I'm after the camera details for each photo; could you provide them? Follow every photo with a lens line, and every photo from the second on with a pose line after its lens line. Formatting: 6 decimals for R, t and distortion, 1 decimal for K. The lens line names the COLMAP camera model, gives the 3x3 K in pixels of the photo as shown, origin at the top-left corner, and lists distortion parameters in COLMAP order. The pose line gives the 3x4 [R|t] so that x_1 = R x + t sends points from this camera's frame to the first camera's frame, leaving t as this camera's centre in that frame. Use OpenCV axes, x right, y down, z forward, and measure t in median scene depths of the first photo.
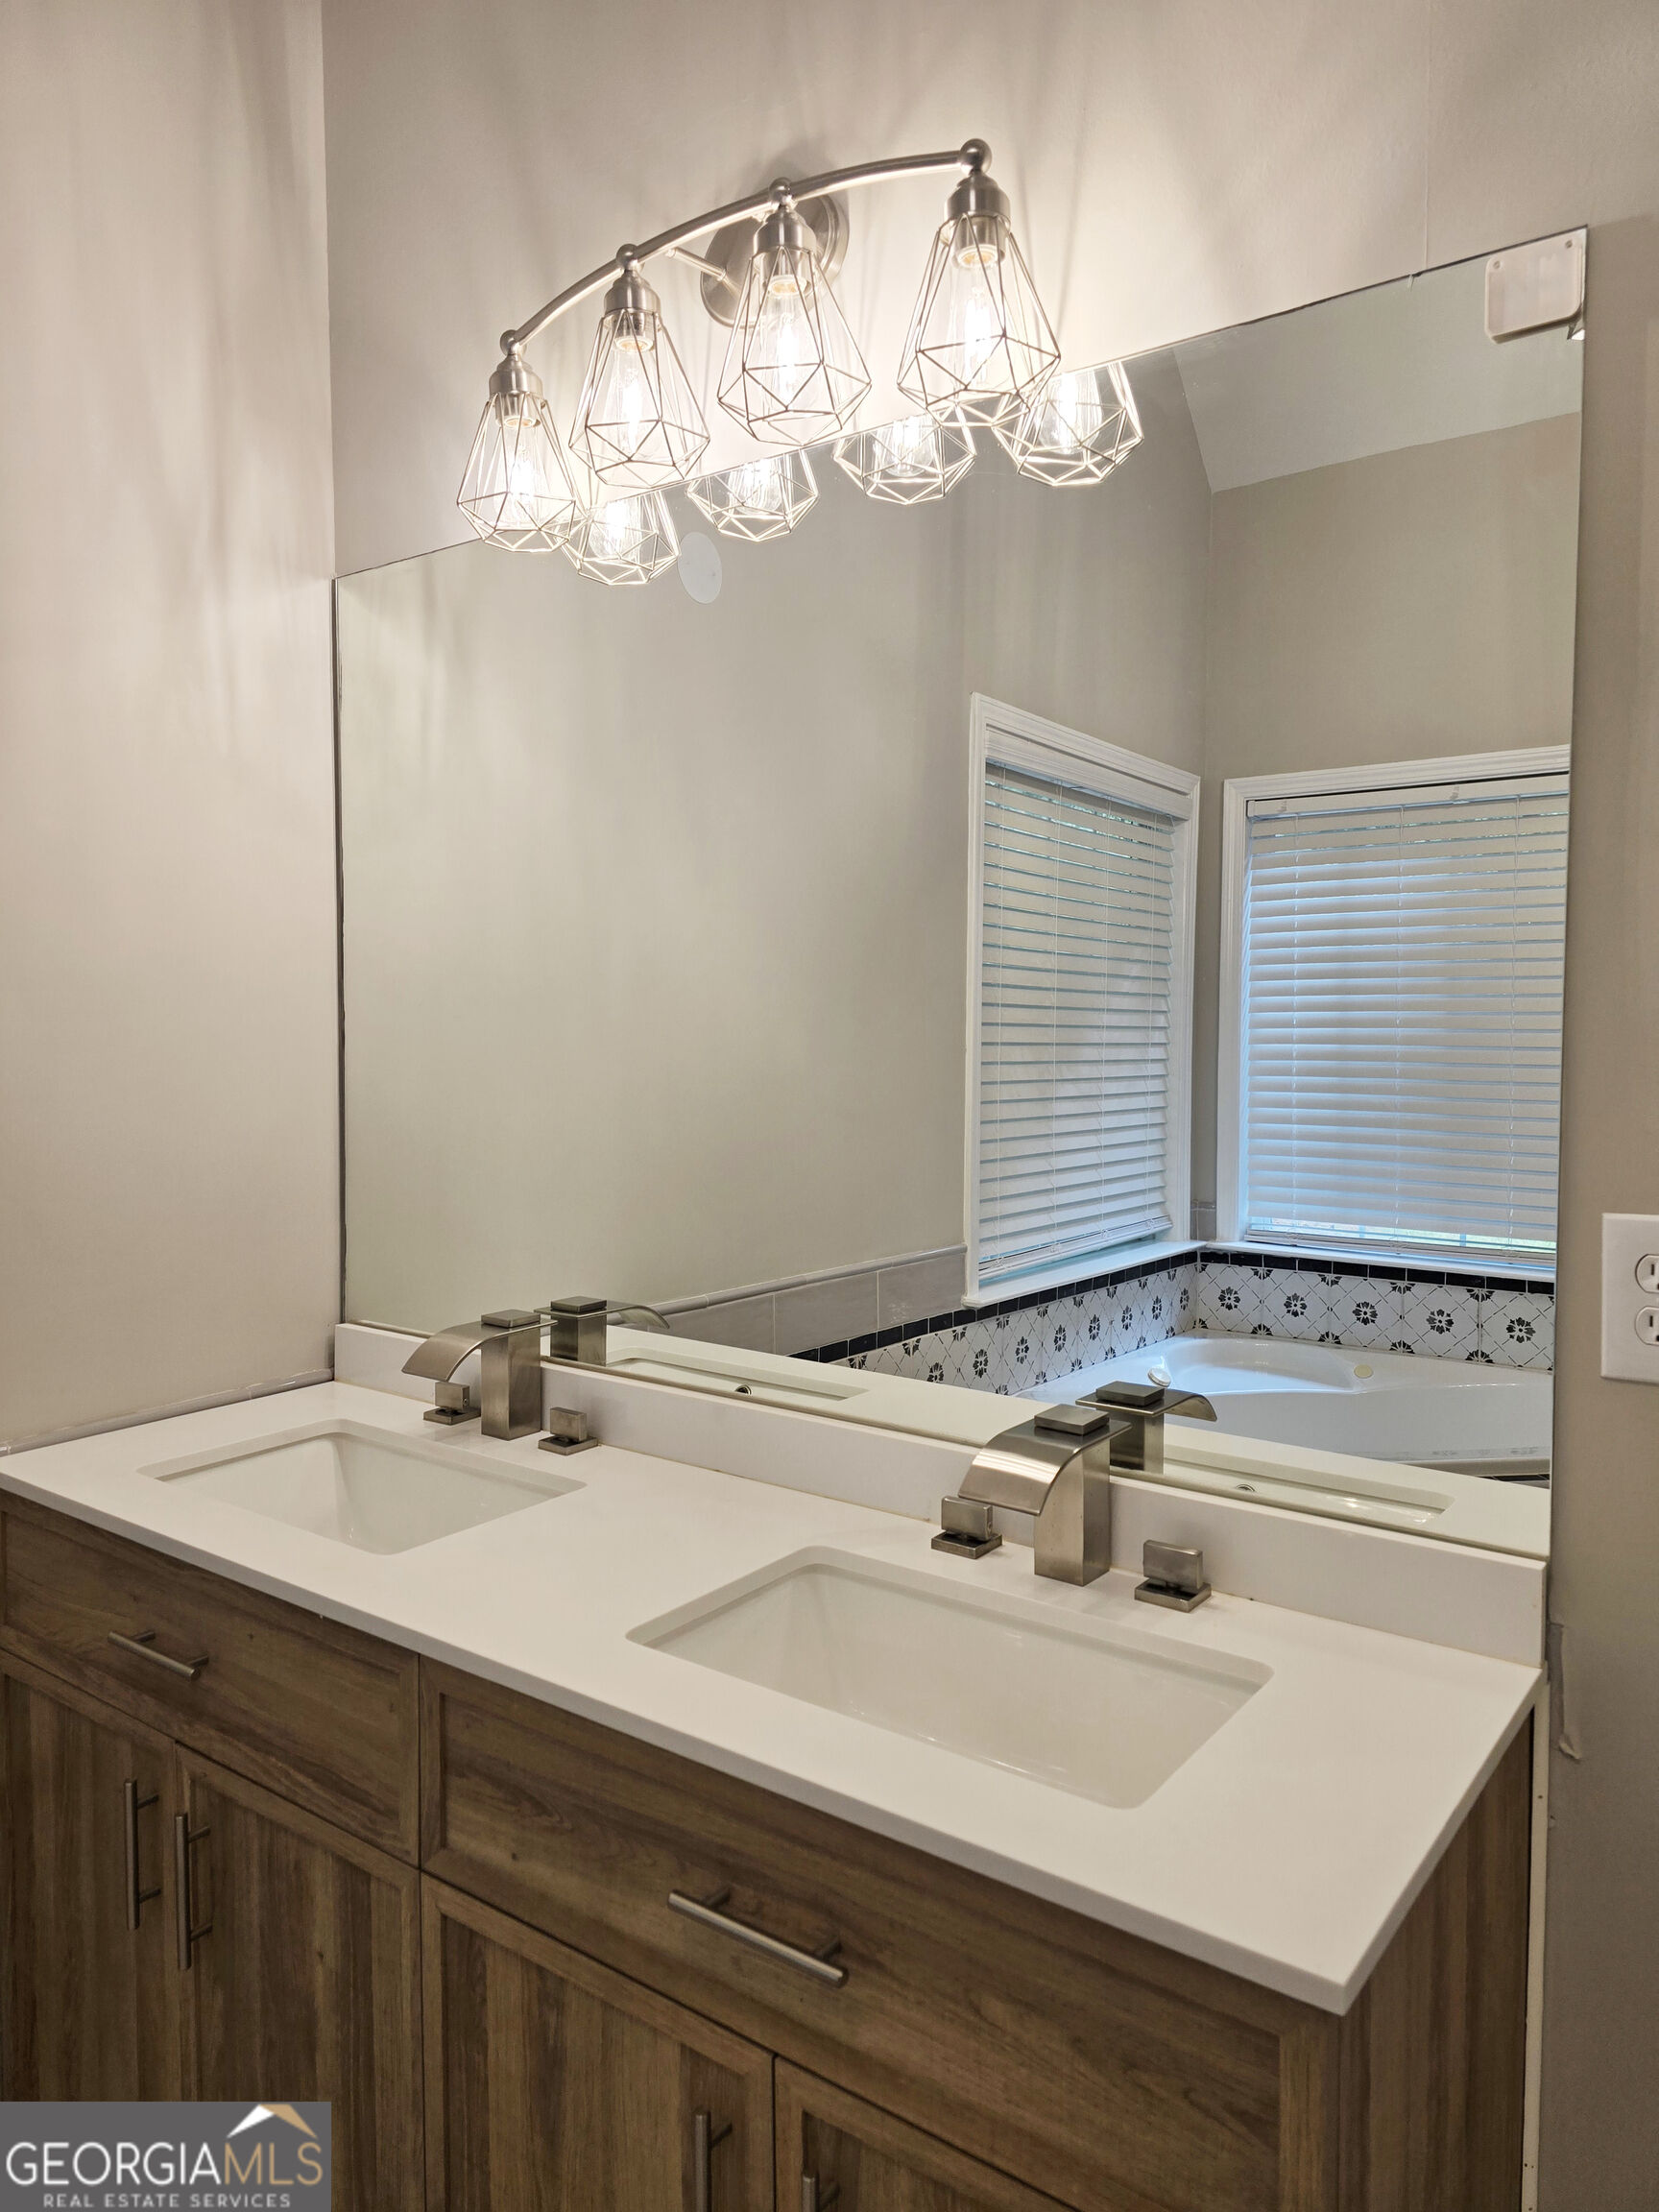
lens RADIAL K [[1487.3, 0, 834.3], [0, 1487.3, 1095.9], [0, 0, 1]] dist [0.062176, -0.057230]
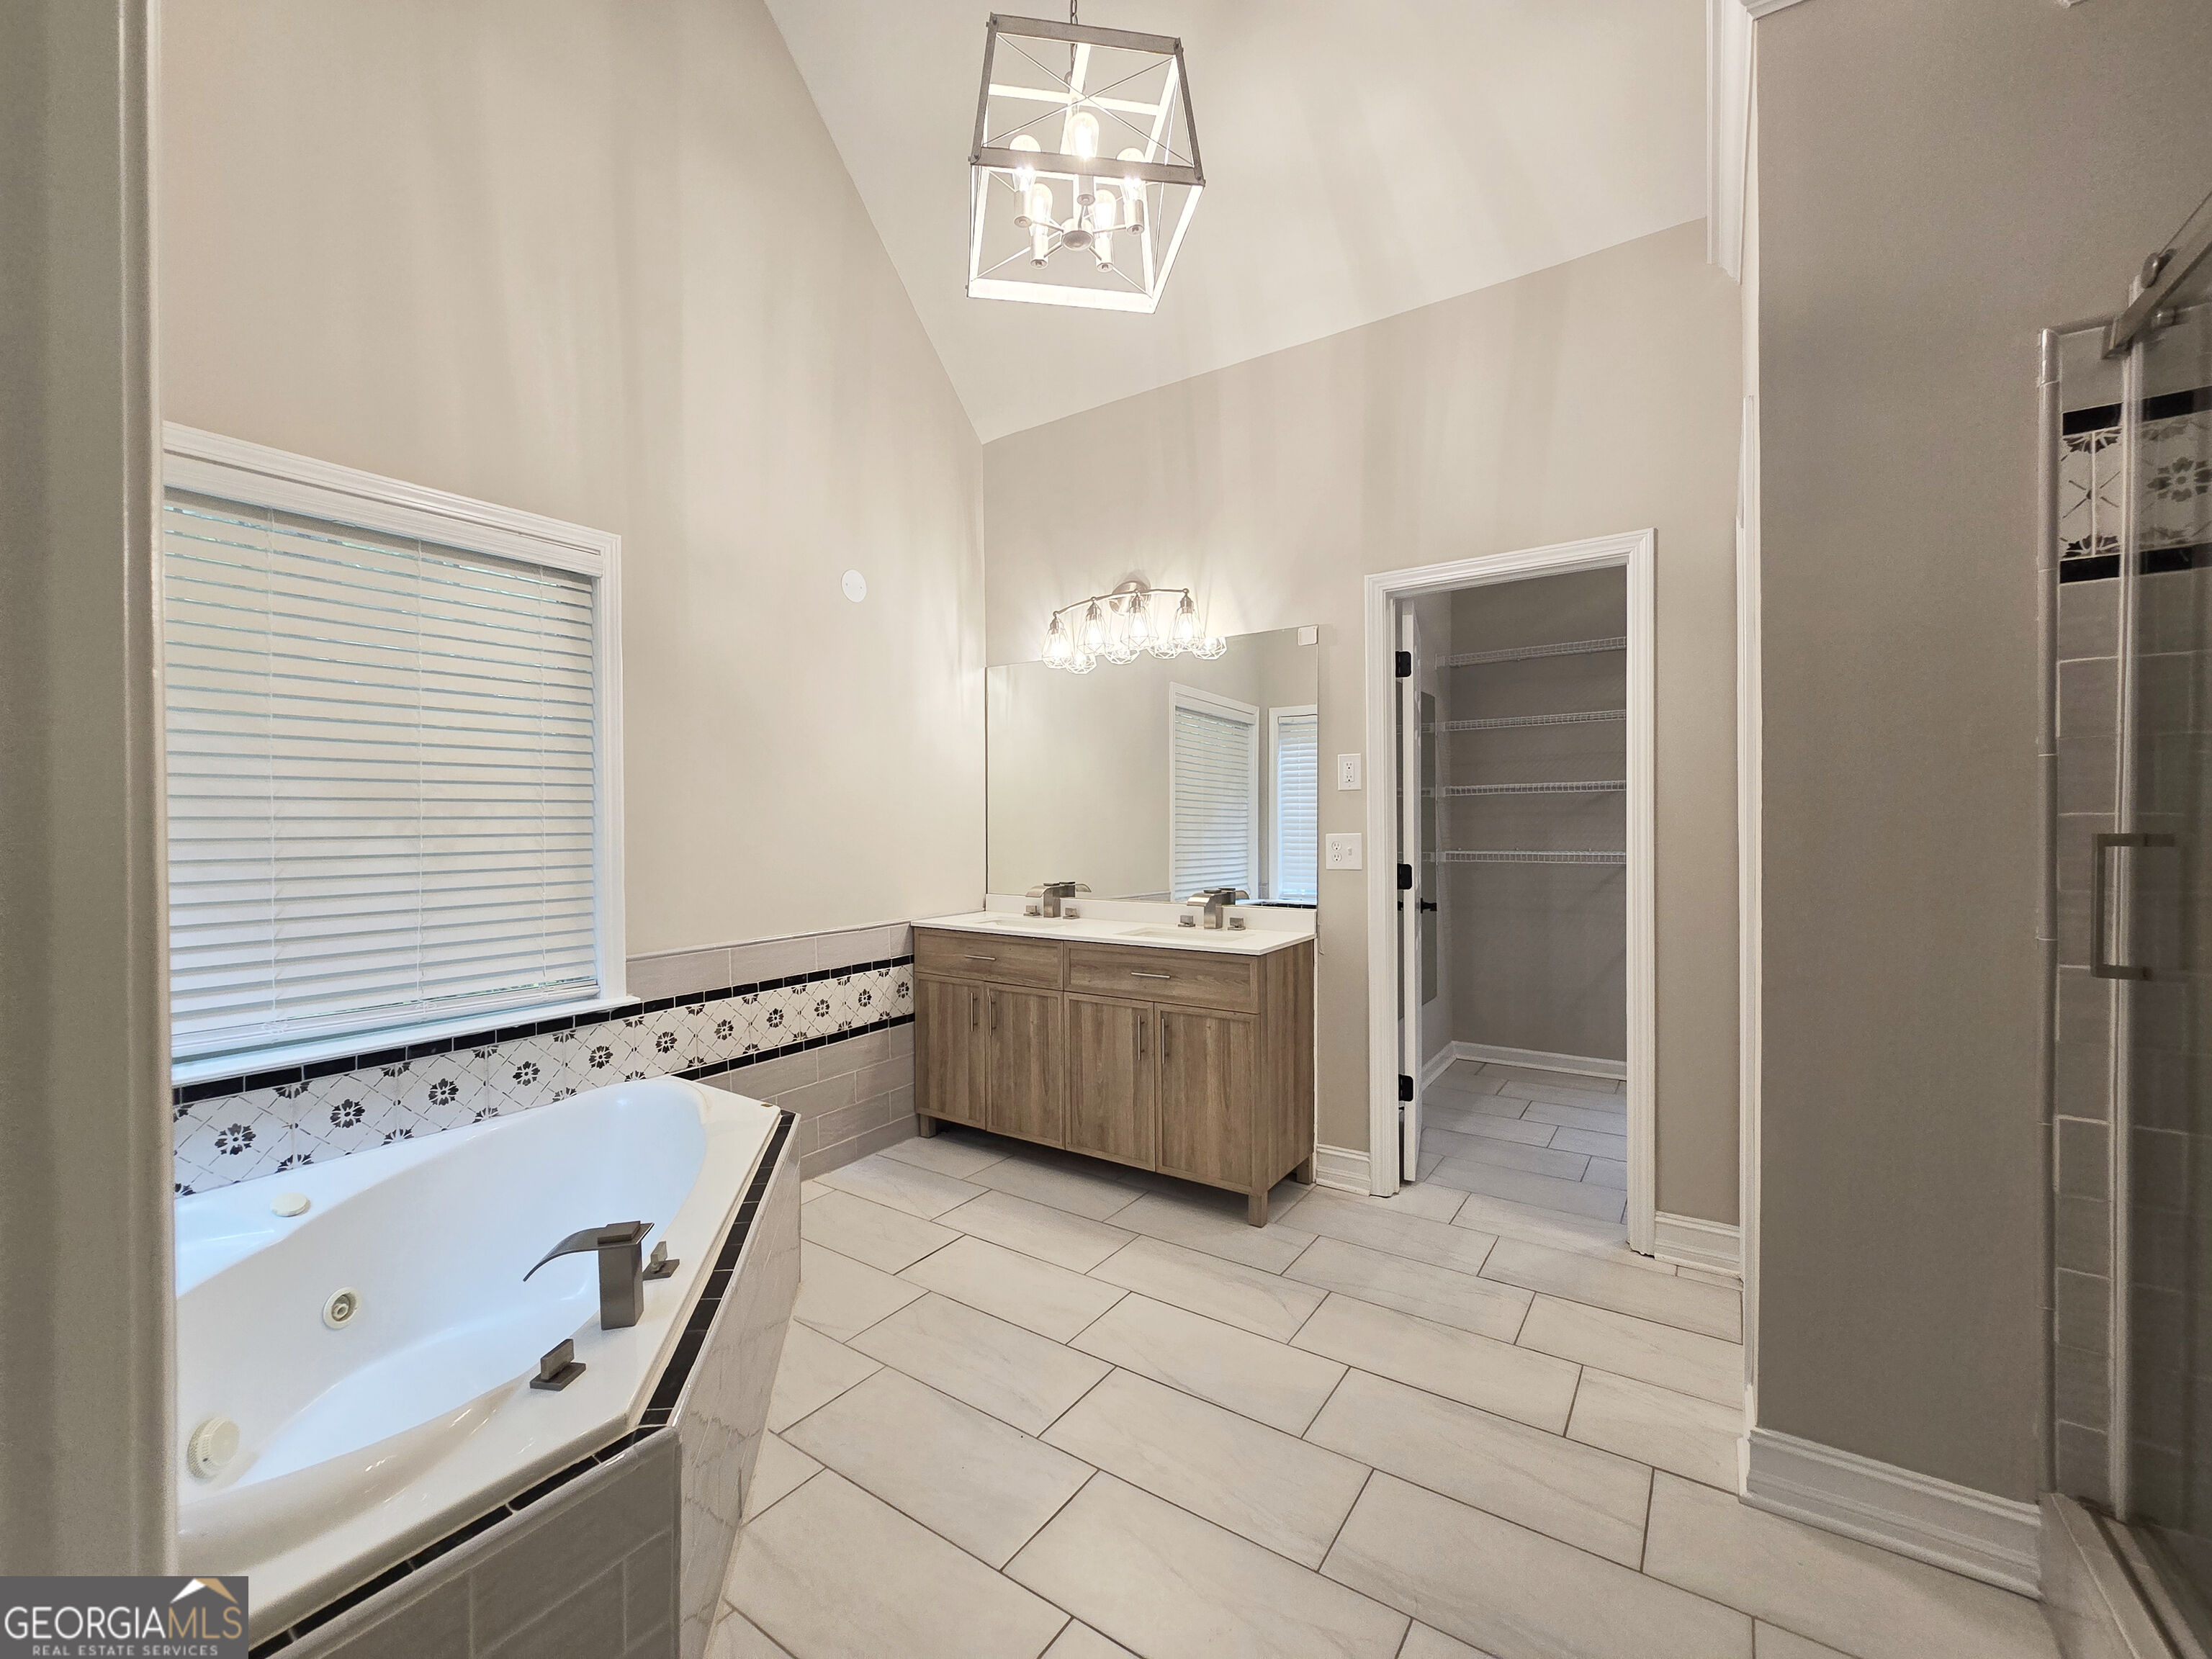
lens RADIAL K [[907.3, 0, 1096.1], [0, 907.3, 837.0], [0, 0, 1]] dist [-0.003649, 0.000678]
pose [[0.999266, -0.006953, 0.037672, -0.238434], [0.008212, 0.999409, -0.033371, 0.137582], [-0.037417, 0.033656, 0.998733, -1.393139]]
